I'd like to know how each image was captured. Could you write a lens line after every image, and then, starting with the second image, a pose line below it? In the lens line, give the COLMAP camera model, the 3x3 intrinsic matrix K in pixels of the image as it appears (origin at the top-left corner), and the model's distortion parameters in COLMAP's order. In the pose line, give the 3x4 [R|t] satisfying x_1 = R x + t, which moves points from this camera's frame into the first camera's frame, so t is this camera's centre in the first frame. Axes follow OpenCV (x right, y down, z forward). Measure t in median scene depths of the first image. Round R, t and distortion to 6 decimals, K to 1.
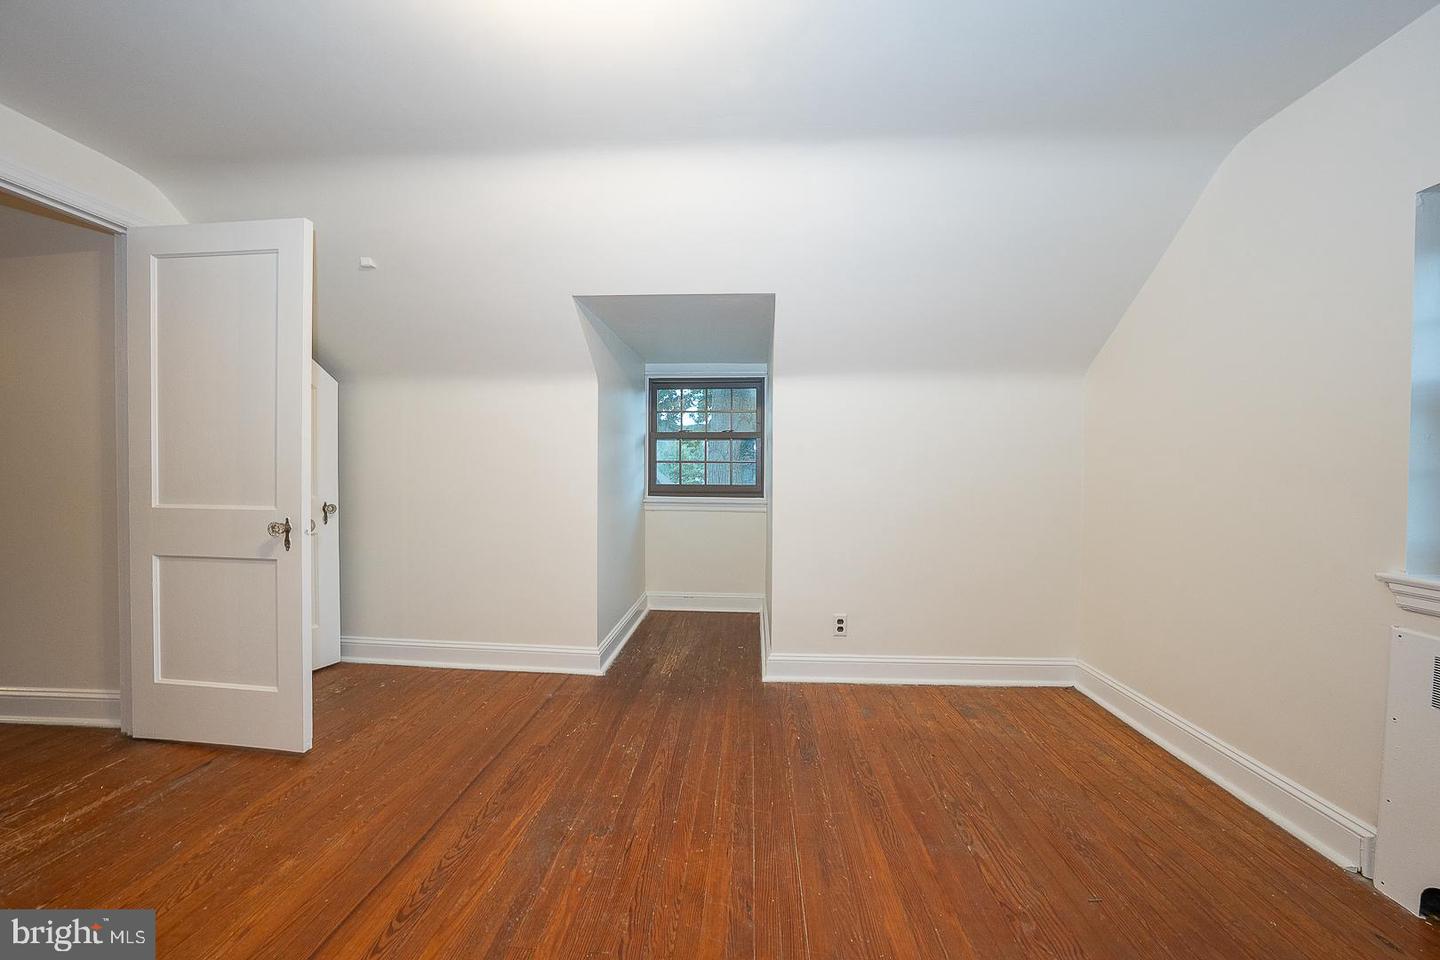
lens RADIAL K [[494.1, 0, 721.0], [0, 494.1, 476.0], [0, 0, 1]] dist [-0.031100, 0.006925]
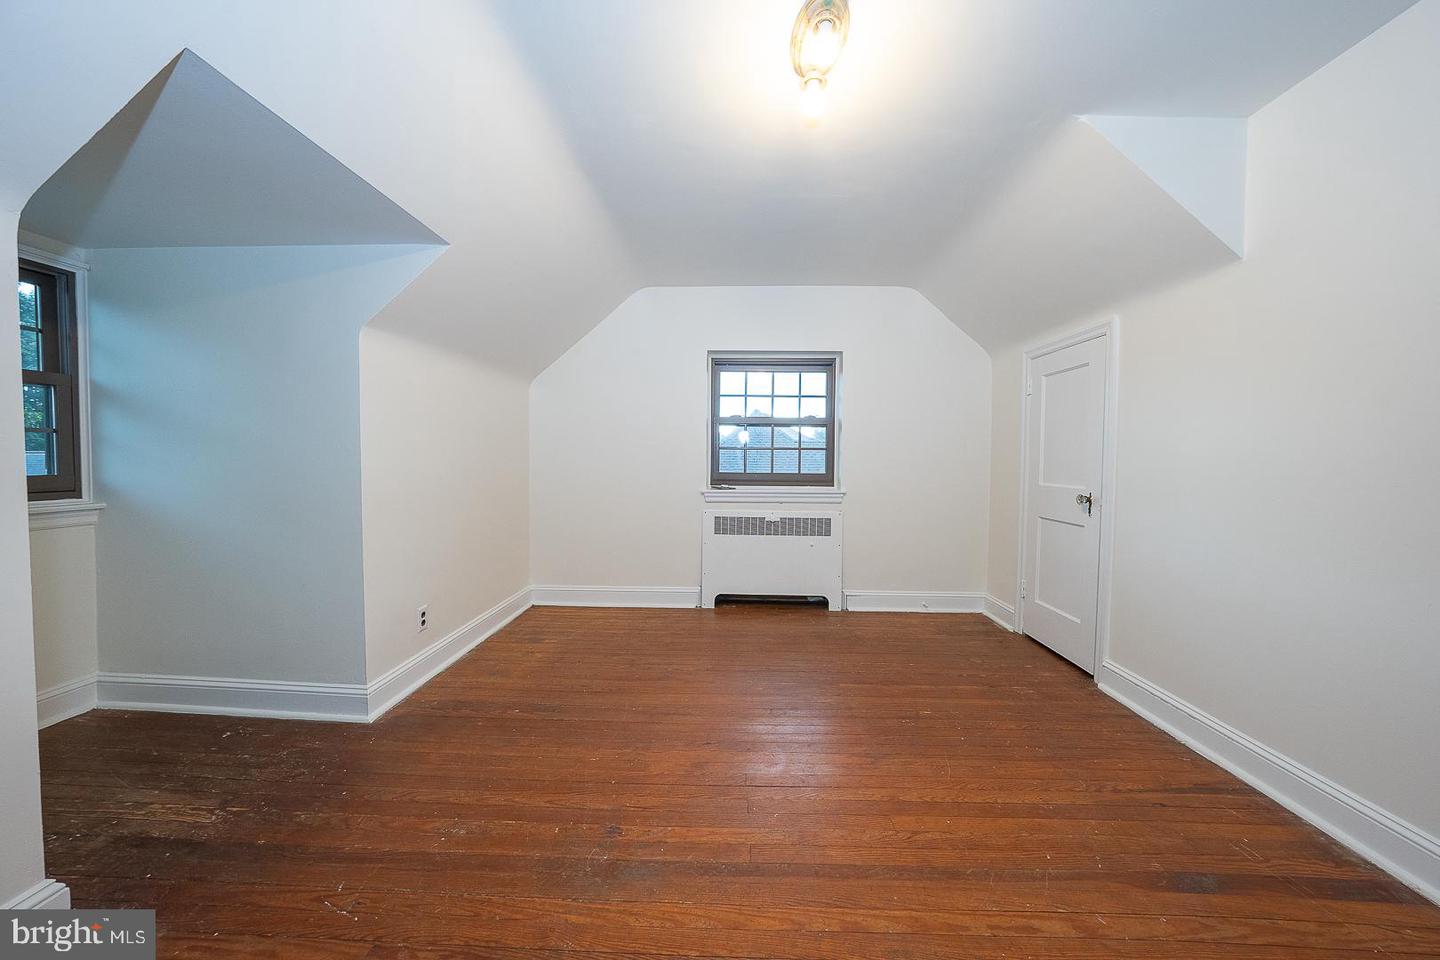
lens RADIAL K [[494.1, 0, 721.0], [0, 494.1, 476.0], [0, 0, 1]] dist [-0.031100, 0.006925]
pose [[-0.023433, -0.042085, 0.998839, -0.756761], [0.007329, 0.999079, 0.042267, 0.004518], [-0.999699, 0.008311, -0.023103, 0.527831]]
